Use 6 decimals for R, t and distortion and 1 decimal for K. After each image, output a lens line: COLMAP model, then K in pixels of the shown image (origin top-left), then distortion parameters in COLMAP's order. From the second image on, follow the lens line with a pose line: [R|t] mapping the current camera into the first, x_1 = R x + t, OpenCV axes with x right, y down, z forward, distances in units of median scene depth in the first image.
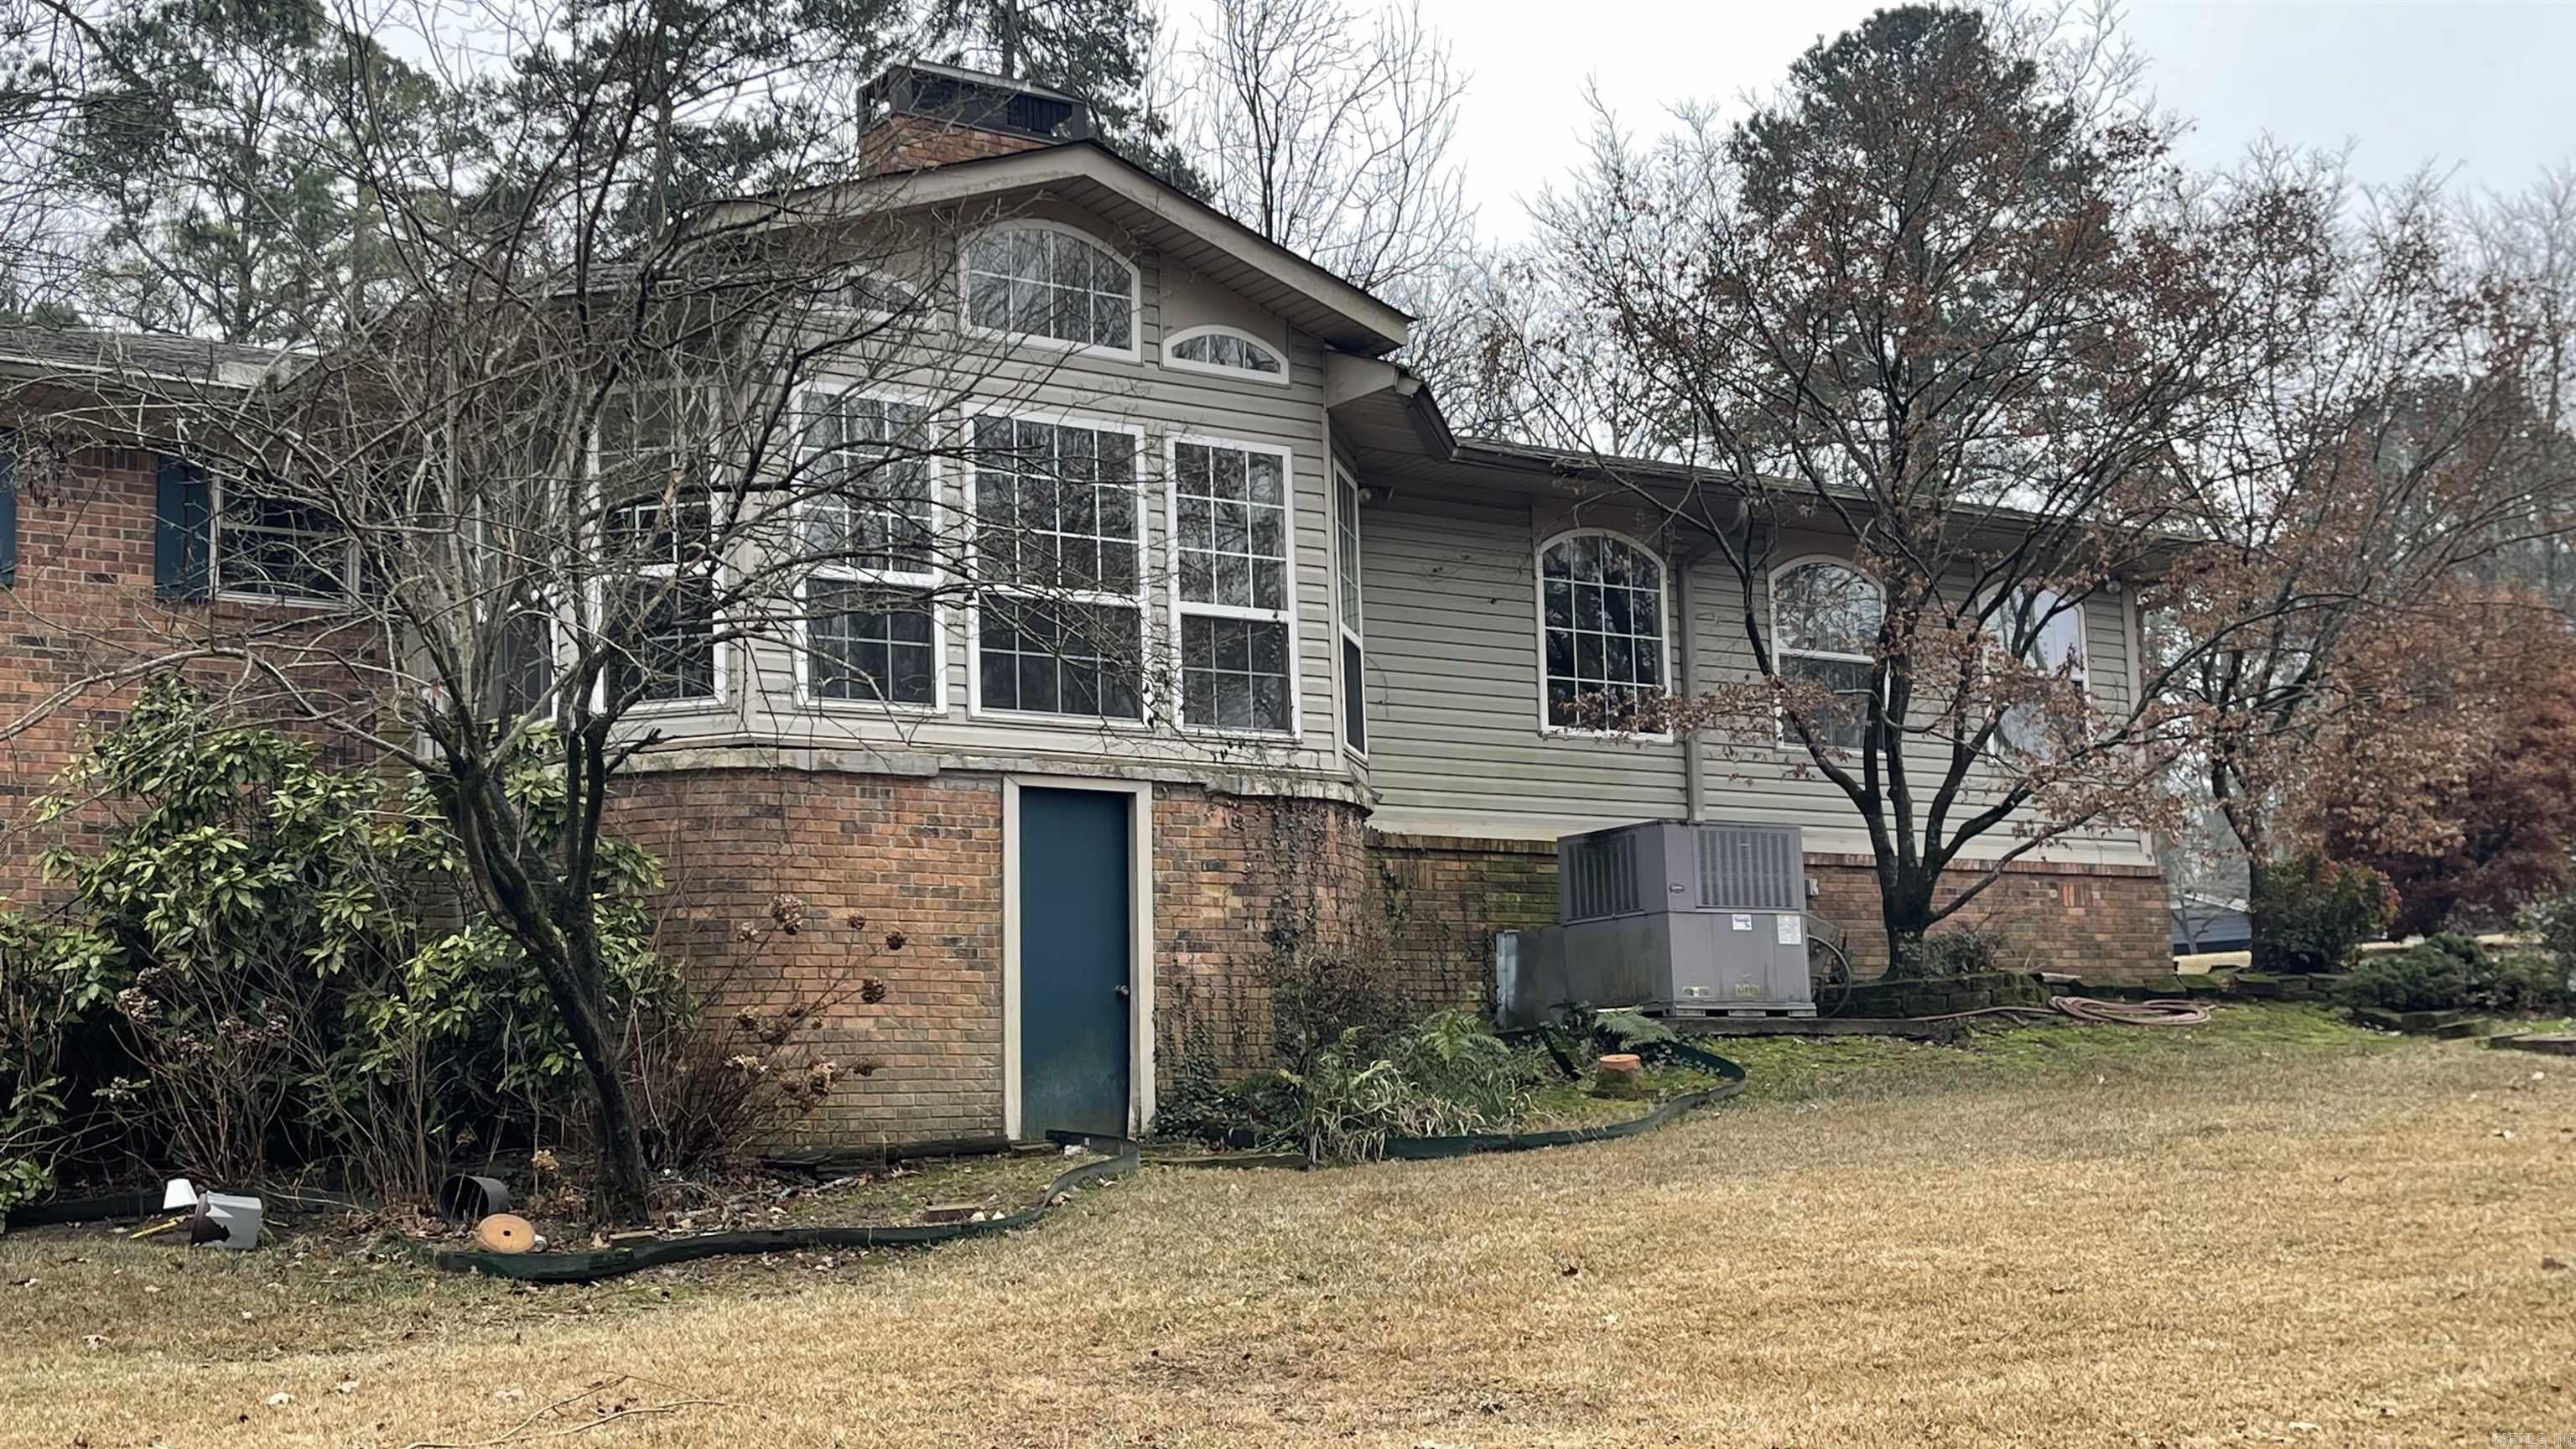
lens RADIAL K [[2820.6, 0, 1309.2], [0, 2820.6, 723.0], [0, 0, 1]] dist [0.139466, 0.000000]
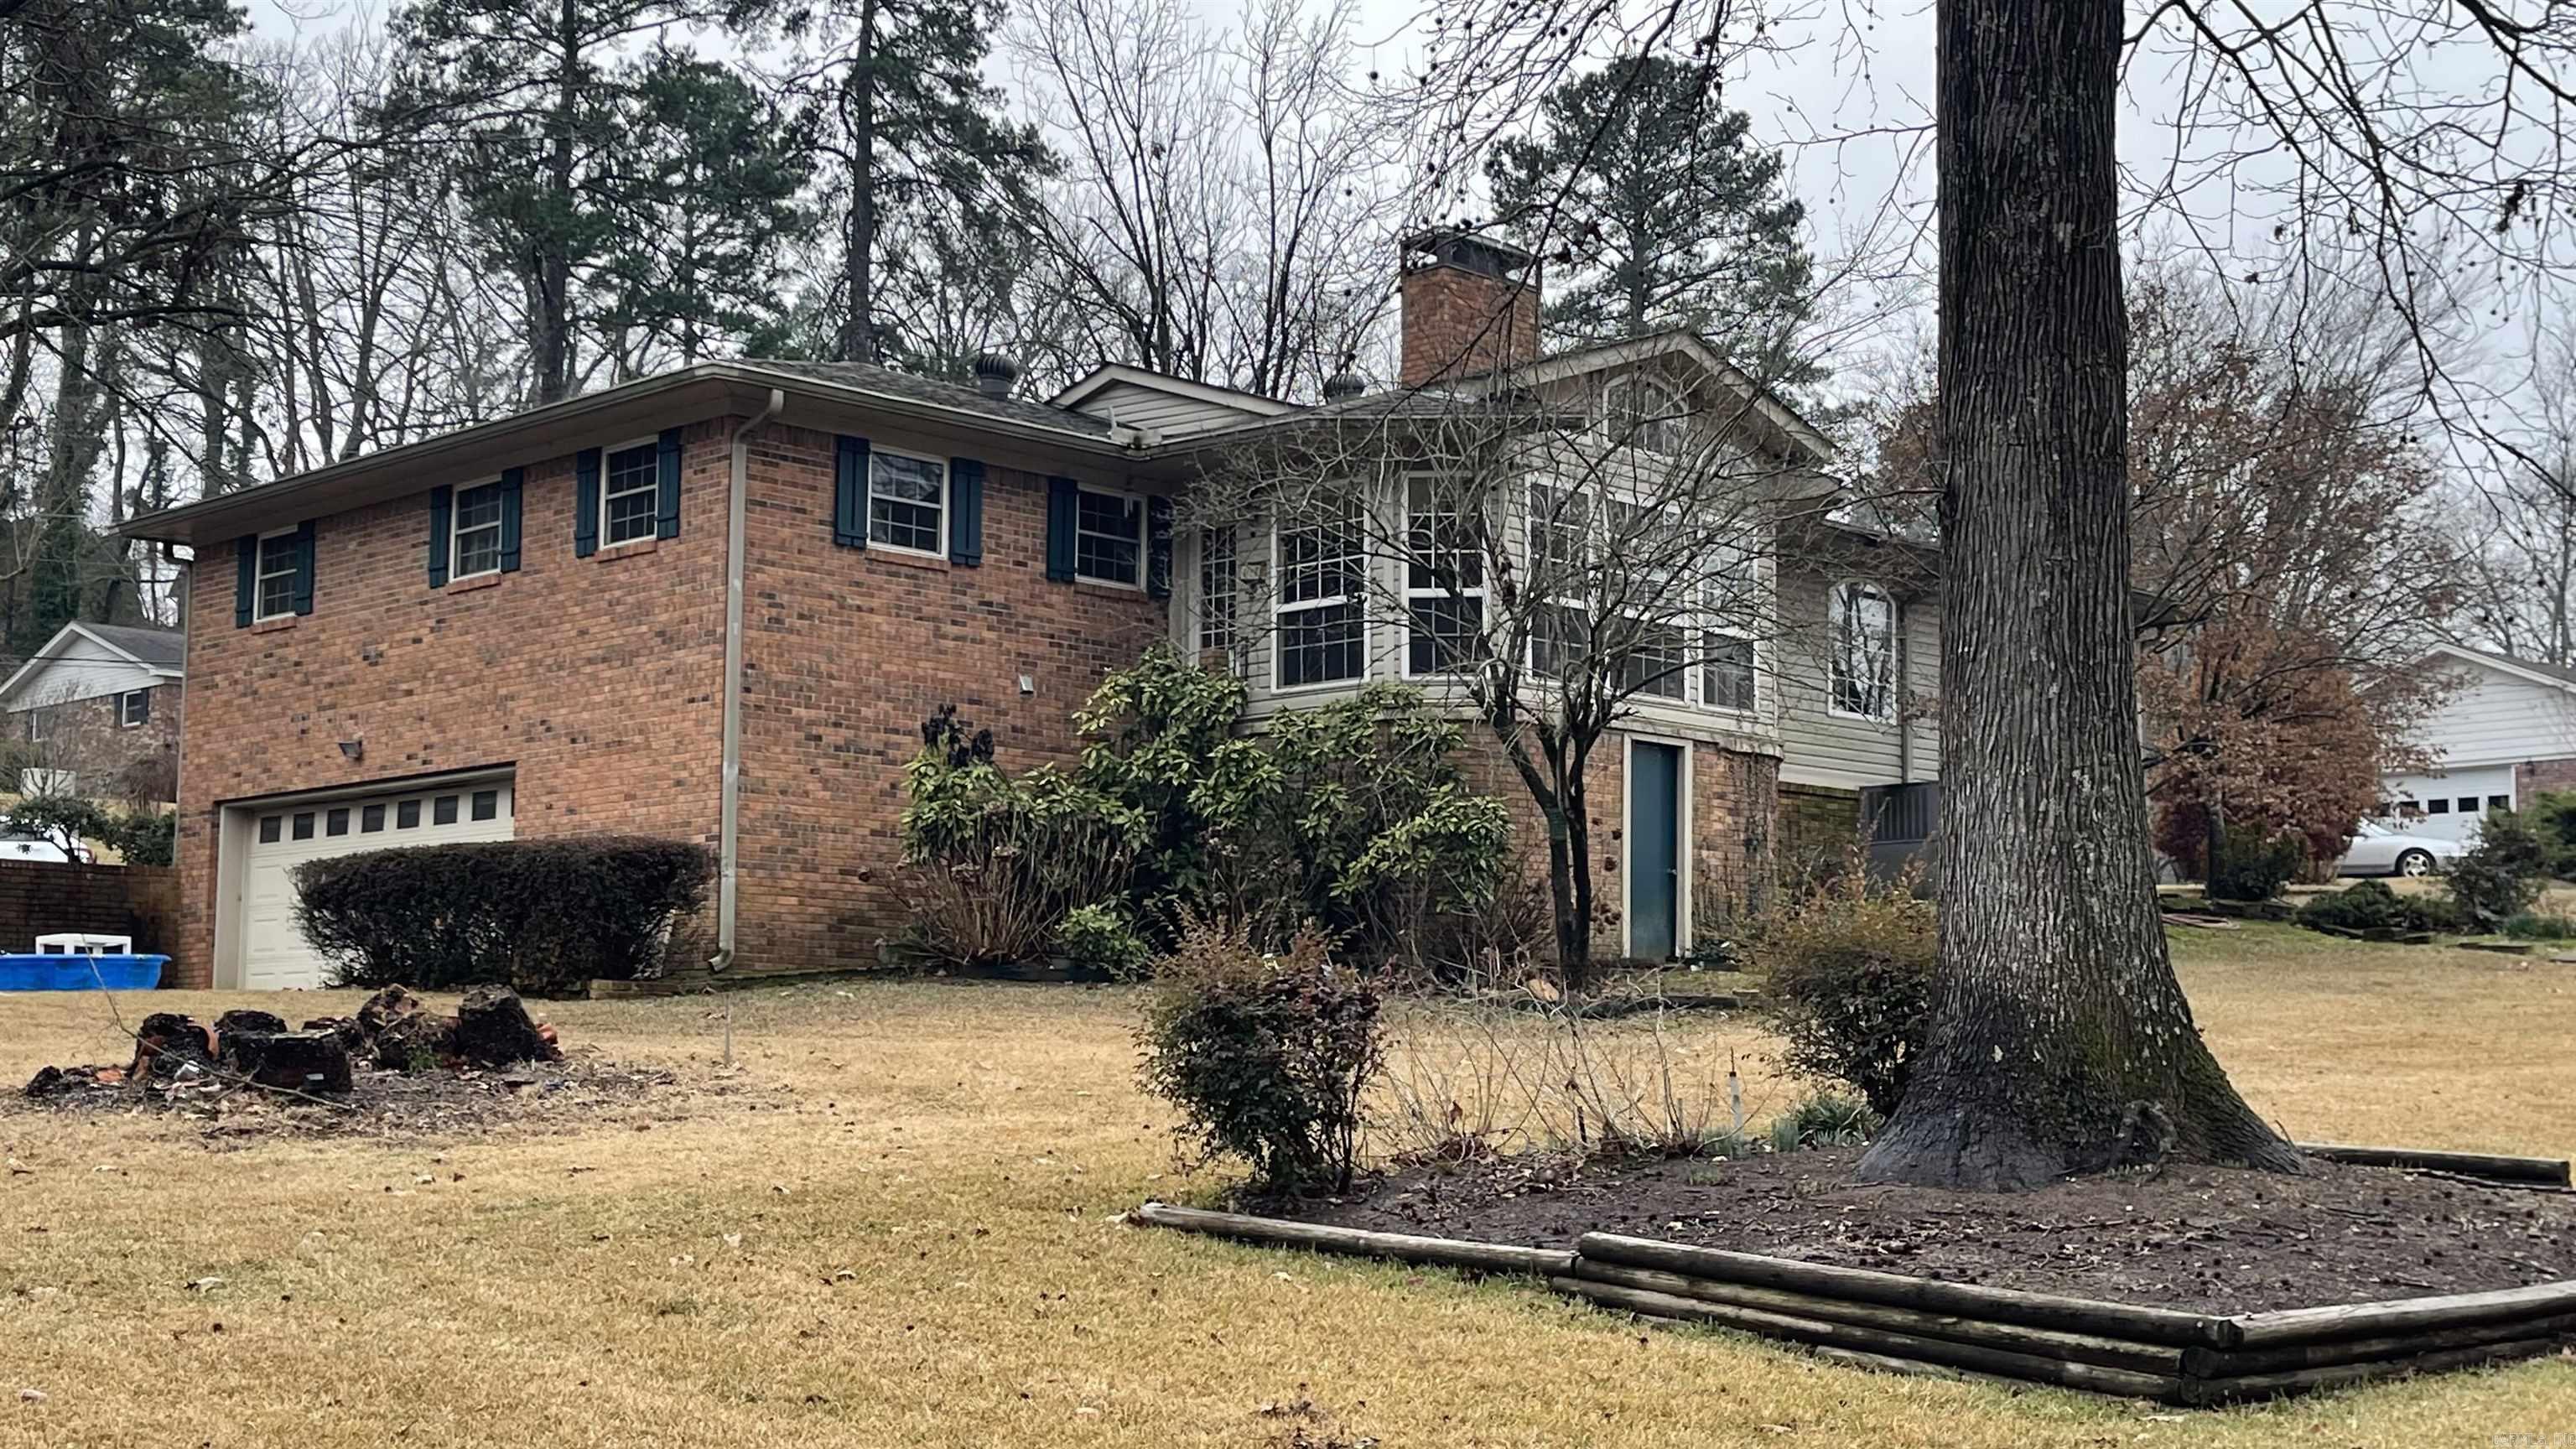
lens RADIAL K [[2820.6, 0, 1269.8], [0, 2820.6, 723.2], [0, 0, 1]] dist [0.139466, 0.000000]
pose [[0.983714, 0.058268, 0.170033, -0.529398], [-0.063311, 0.997696, 0.024386, -0.011153], [-0.168220, -0.034753, 0.985137, -0.477701]]
